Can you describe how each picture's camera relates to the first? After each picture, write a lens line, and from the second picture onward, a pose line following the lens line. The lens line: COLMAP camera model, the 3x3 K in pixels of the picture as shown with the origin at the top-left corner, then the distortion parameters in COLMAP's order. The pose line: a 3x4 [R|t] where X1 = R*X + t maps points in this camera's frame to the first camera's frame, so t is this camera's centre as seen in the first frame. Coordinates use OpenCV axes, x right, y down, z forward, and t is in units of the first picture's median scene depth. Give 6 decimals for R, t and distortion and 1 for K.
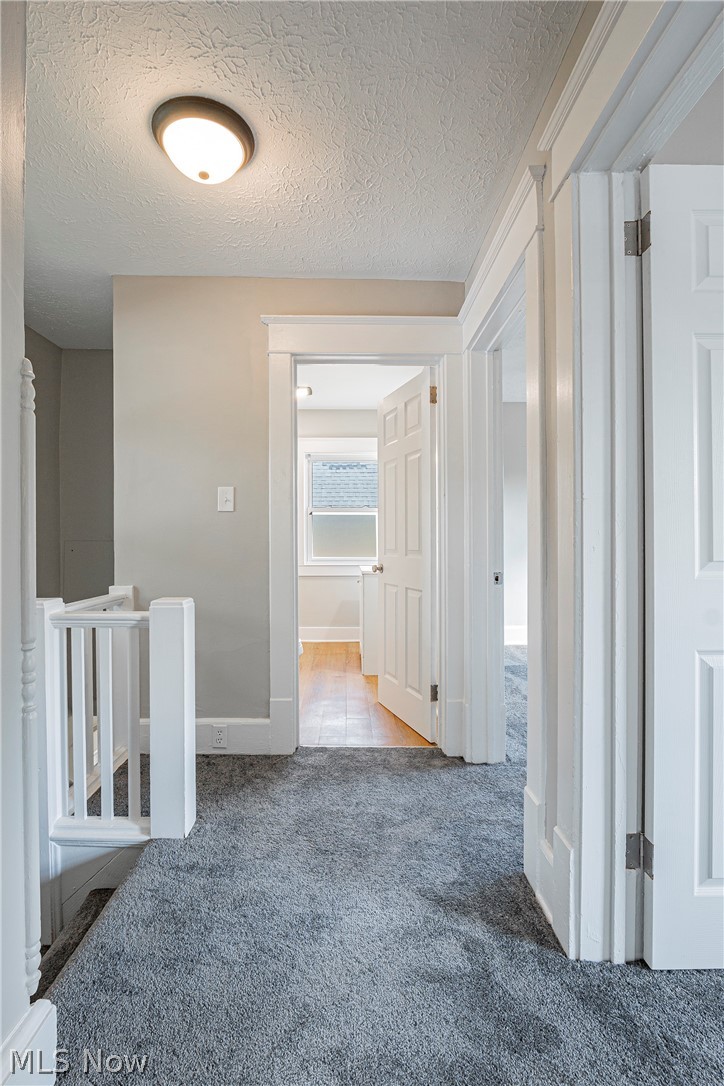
lens RADIAL K [[499.7, 0, 359.5], [0, 499.7, 543.0], [0, 0, 1]] dist [-0.015174, 0.001155]
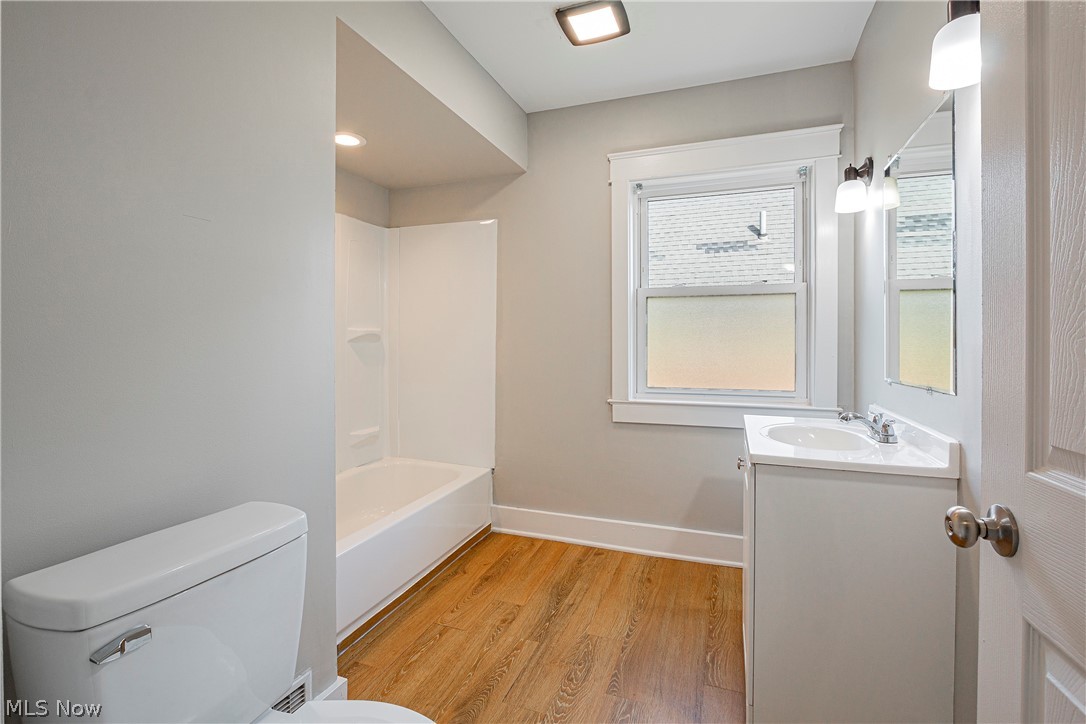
lens RADIAL K [[499.7, 0, 557.8], [0, 499.7, 343.6], [0, 0, 1]] dist [-0.015174, 0.001155]
pose [[0.934179, -0.000828, -0.356804, 0.001566], [-0.000022, 0.999997, -0.002378, -0.004806], [0.356805, 0.002229, 0.934176, 0.191814]]
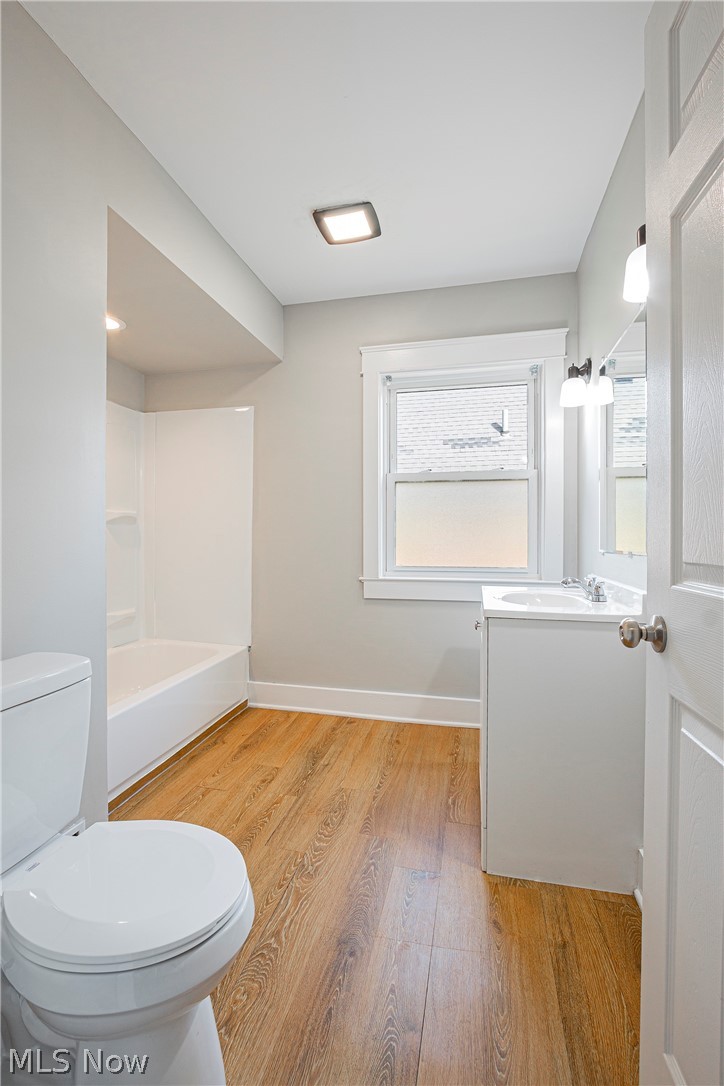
lens RADIAL K [[499.7, 0, 359.1], [0, 499.7, 541.6], [0, 0, 1]] dist [-0.015174, 0.001155]
pose [[0.965950, 0.000606, -0.258729, 0.003918], [0.000120, 0.999996, 0.002790, 0.000926], [0.258730, -0.002726, 0.965946, 0.179837]]
